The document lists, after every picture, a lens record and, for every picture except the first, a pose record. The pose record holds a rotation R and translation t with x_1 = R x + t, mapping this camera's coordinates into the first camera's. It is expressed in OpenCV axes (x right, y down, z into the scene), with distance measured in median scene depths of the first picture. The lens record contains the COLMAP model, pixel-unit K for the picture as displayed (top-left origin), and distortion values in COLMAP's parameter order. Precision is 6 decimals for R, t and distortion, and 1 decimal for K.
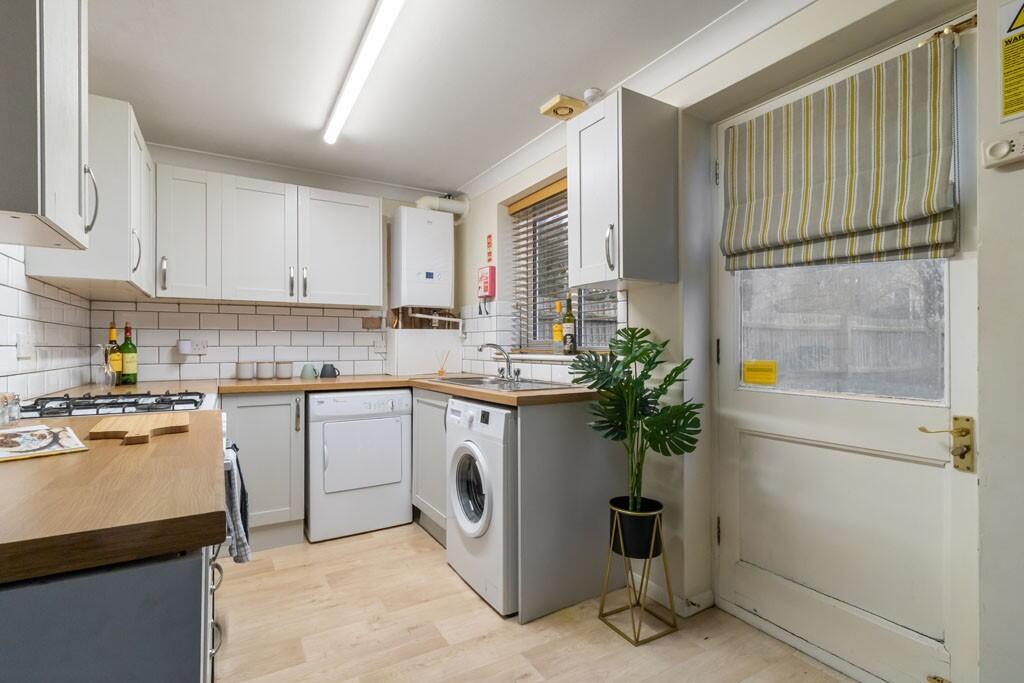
lens RADIAL K [[487.8, 0, 512.0], [0, 487.8, 341.5], [0, 0, 1]] dist [0.000222, 0.000185]
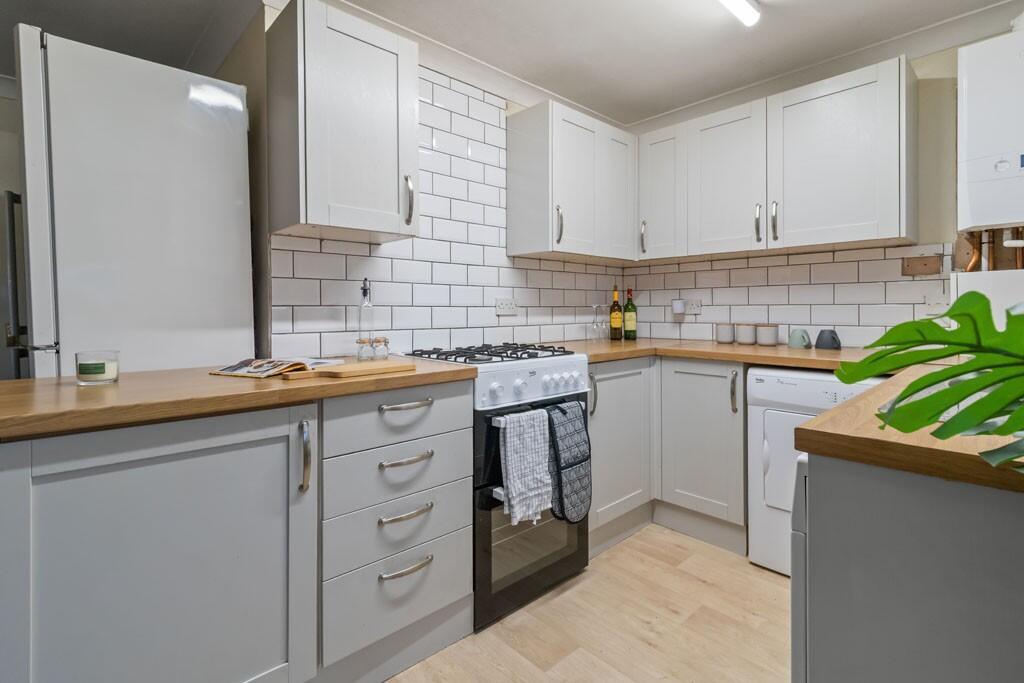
lens RADIAL K [[486.9, 0, 521.9], [0, 486.9, 312.1], [0, 0, 1]] dist [0.000571, 0.000466]
pose [[0.220857, 0.008165, -0.975272, 0.337764], [0.015933, 0.999801, 0.011979, 0.007981], [0.975176, -0.018185, 0.220683, 0.654891]]
